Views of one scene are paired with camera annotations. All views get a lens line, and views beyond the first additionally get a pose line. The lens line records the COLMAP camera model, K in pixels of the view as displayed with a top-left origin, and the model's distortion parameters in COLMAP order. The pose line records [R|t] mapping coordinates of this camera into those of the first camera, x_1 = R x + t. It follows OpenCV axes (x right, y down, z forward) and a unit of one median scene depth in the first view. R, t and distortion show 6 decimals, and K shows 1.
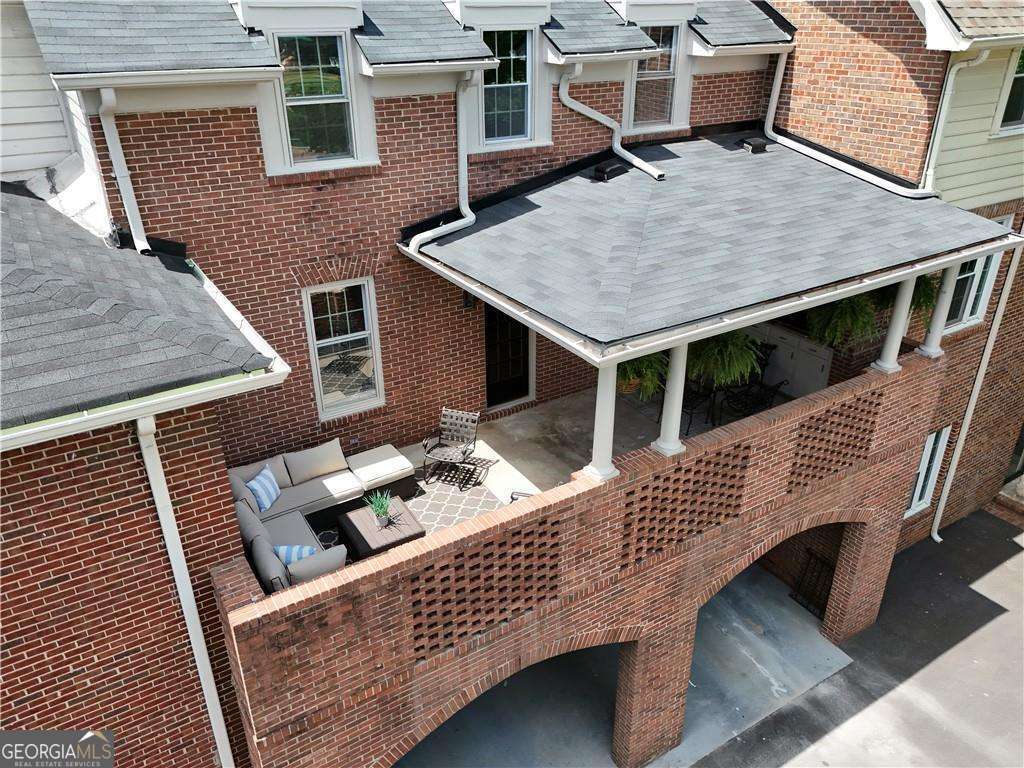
lens RADIAL K [[710.5, 0, 511.8], [0, 710.5, 408.6], [0, 0, 1]] dist [0.035236, 0.001470]
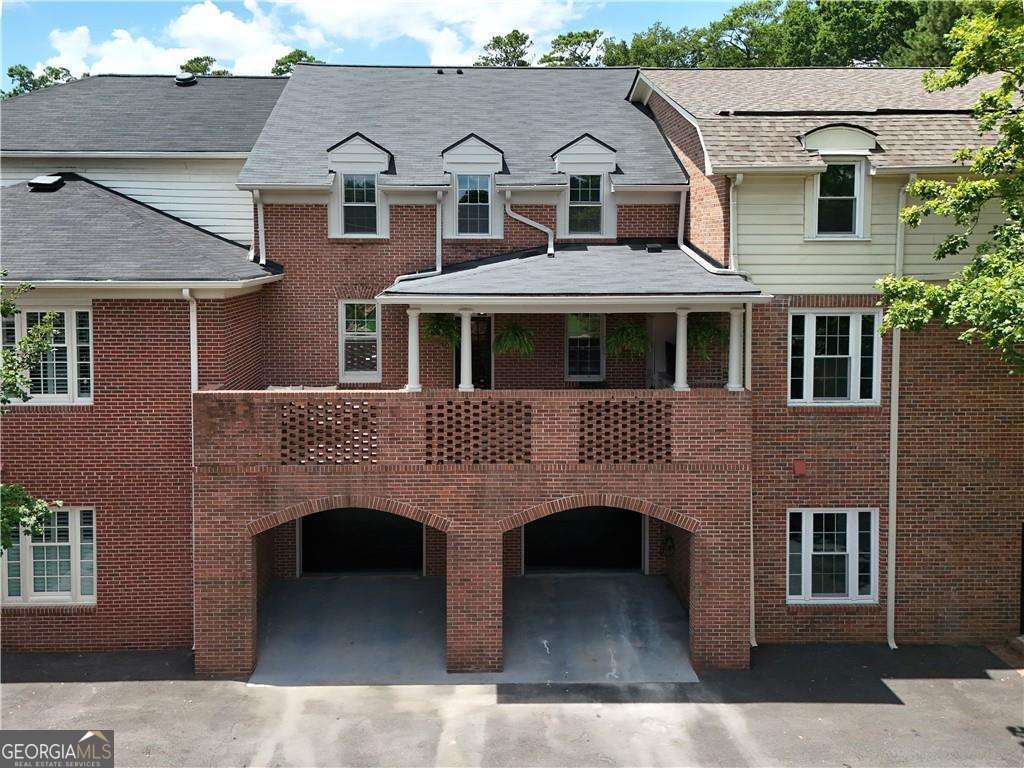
lens RADIAL K [[756.9, 0, 512.0], [0, 756.9, 384.0], [0, 0, 1]] dist [0.091569, -0.087934]
pose [[0.860932, 0.093452, -0.500062, 1.016438], [-0.254248, 0.930454, -0.263843, 0.408769], [0.440628, 0.354291, 0.824818, -0.317043]]
